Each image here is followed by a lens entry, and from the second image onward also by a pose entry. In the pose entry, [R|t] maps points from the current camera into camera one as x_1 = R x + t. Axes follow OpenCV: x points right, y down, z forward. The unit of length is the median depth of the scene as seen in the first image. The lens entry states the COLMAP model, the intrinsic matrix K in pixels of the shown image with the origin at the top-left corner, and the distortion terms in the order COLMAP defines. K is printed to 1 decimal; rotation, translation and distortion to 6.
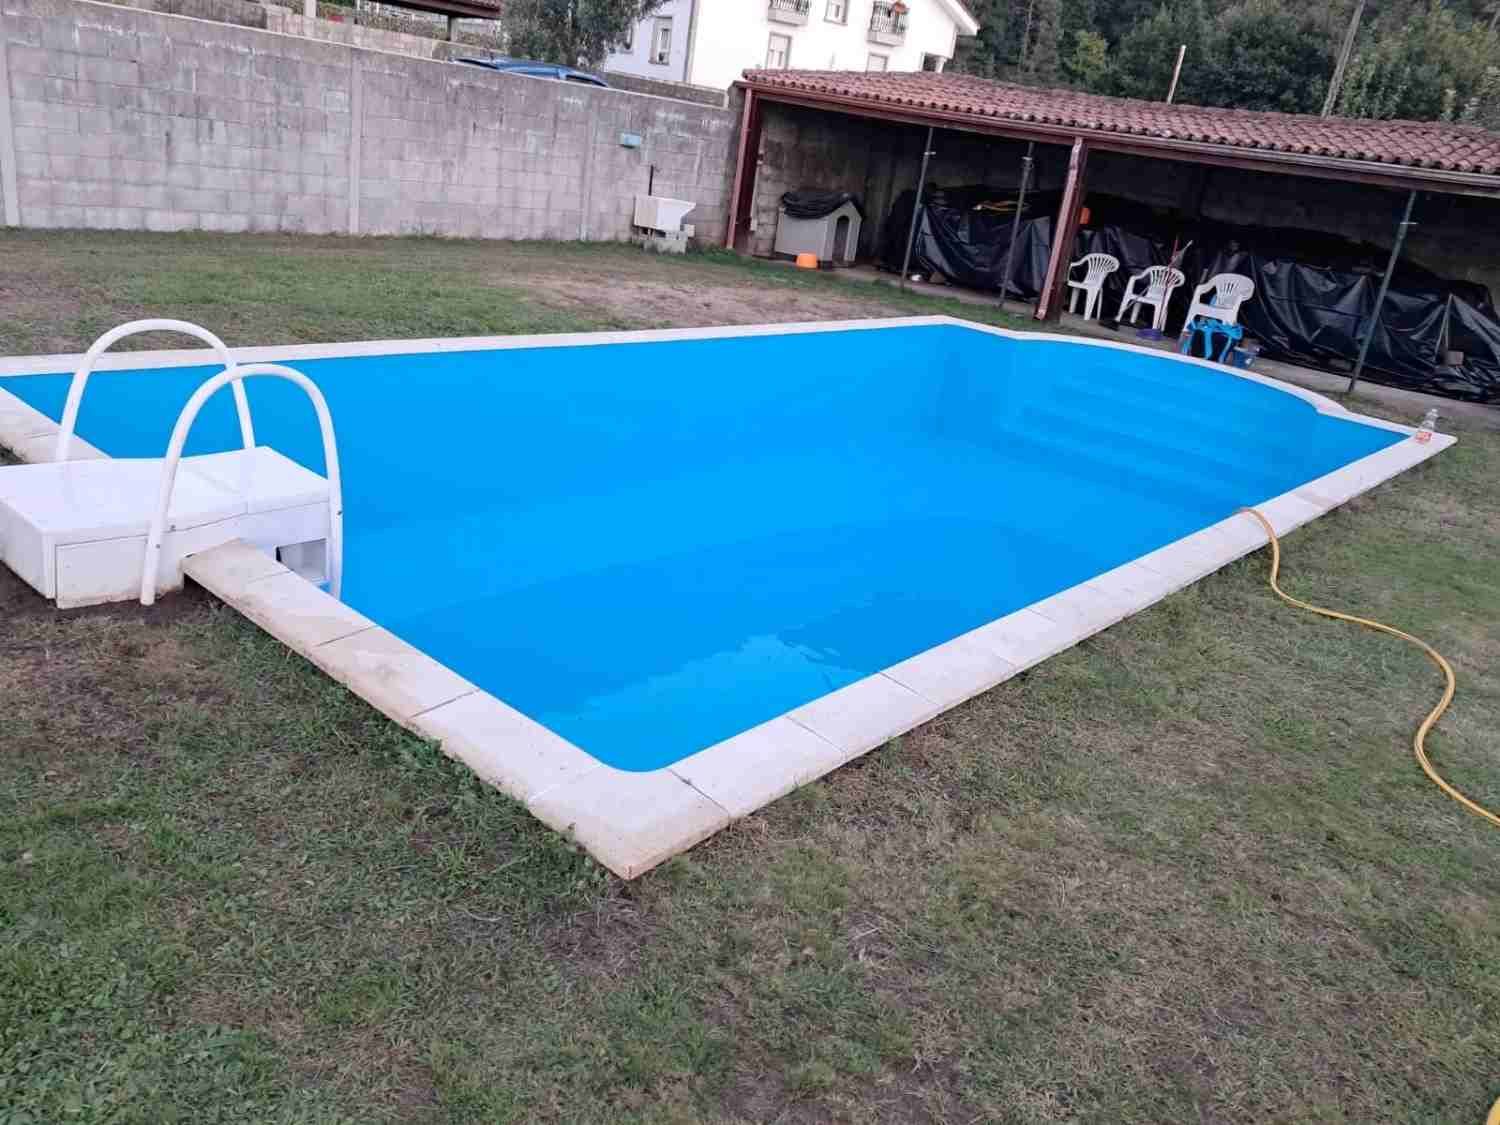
lens RADIAL K [[1188.8, 0, 750.7], [0, 1188.8, 569.2], [0, 0, 1]] dist [0.001445, -0.005150]
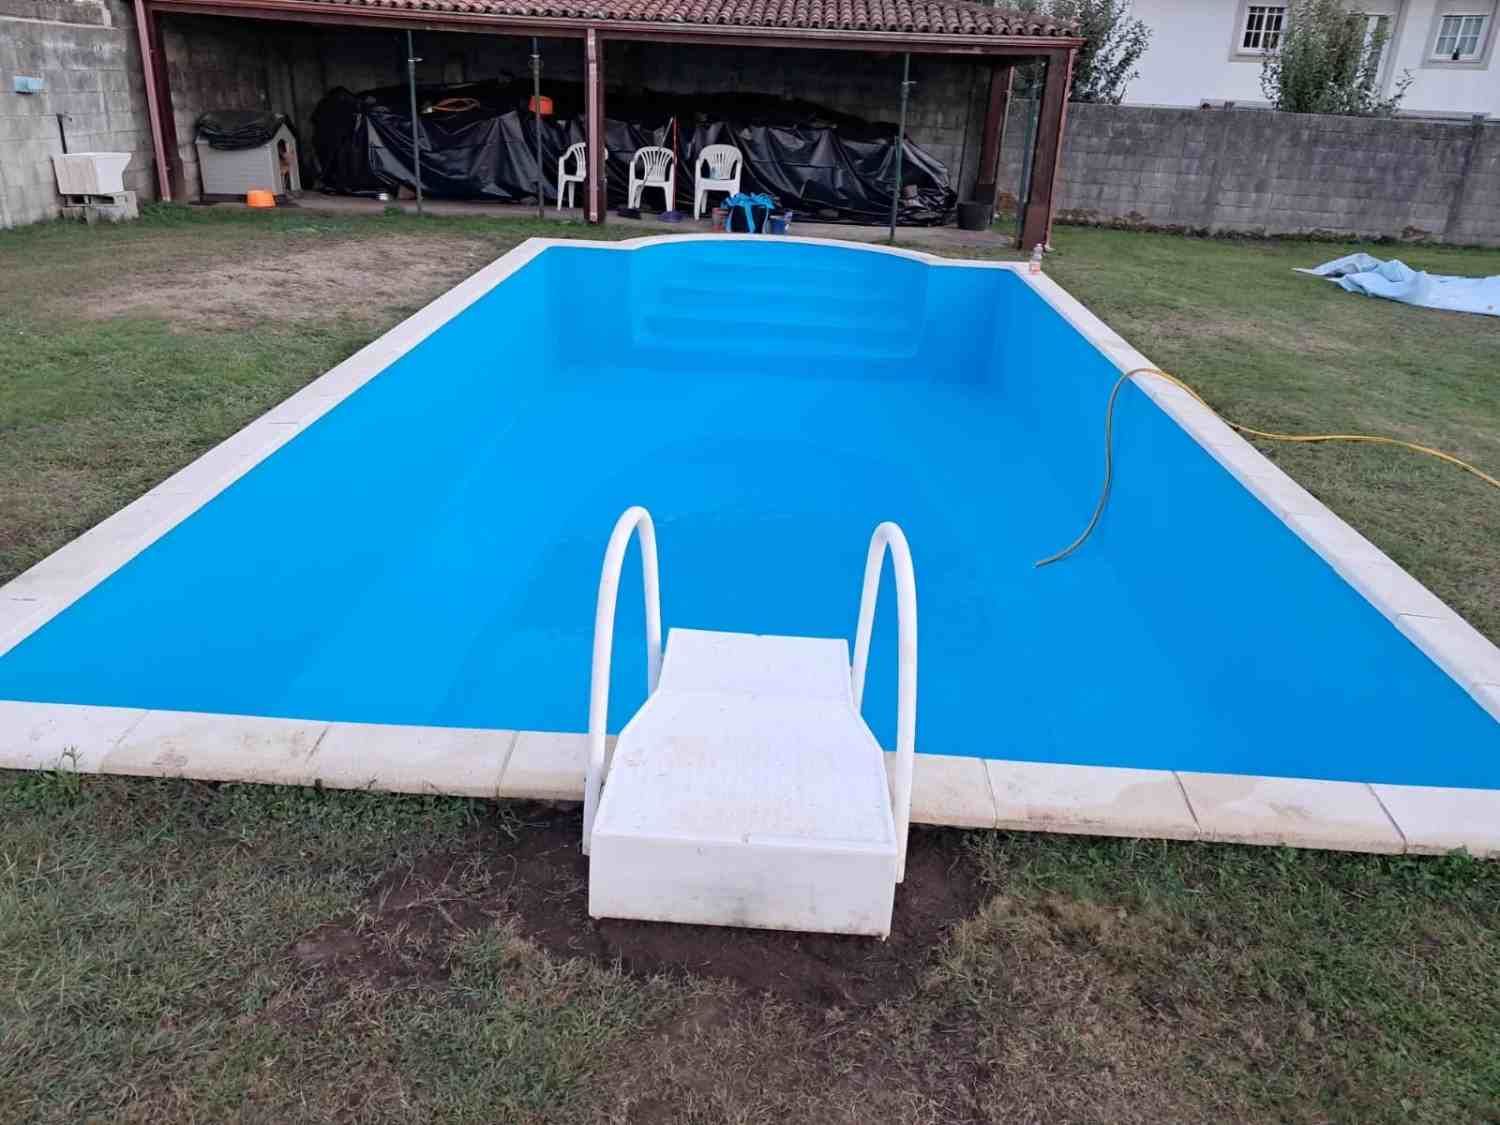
lens RADIAL K [[1188.8, 0, 749.5], [0, 1188.8, 556.3], [0, 0, 1]] dist [0.001445, -0.005150]
pose [[0.783271, -0.329628, 0.527098, -0.246773], [0.275014, 0.944107, 0.181739, -0.088931], [-0.557543, 0.002609, 0.830144, 0.113998]]
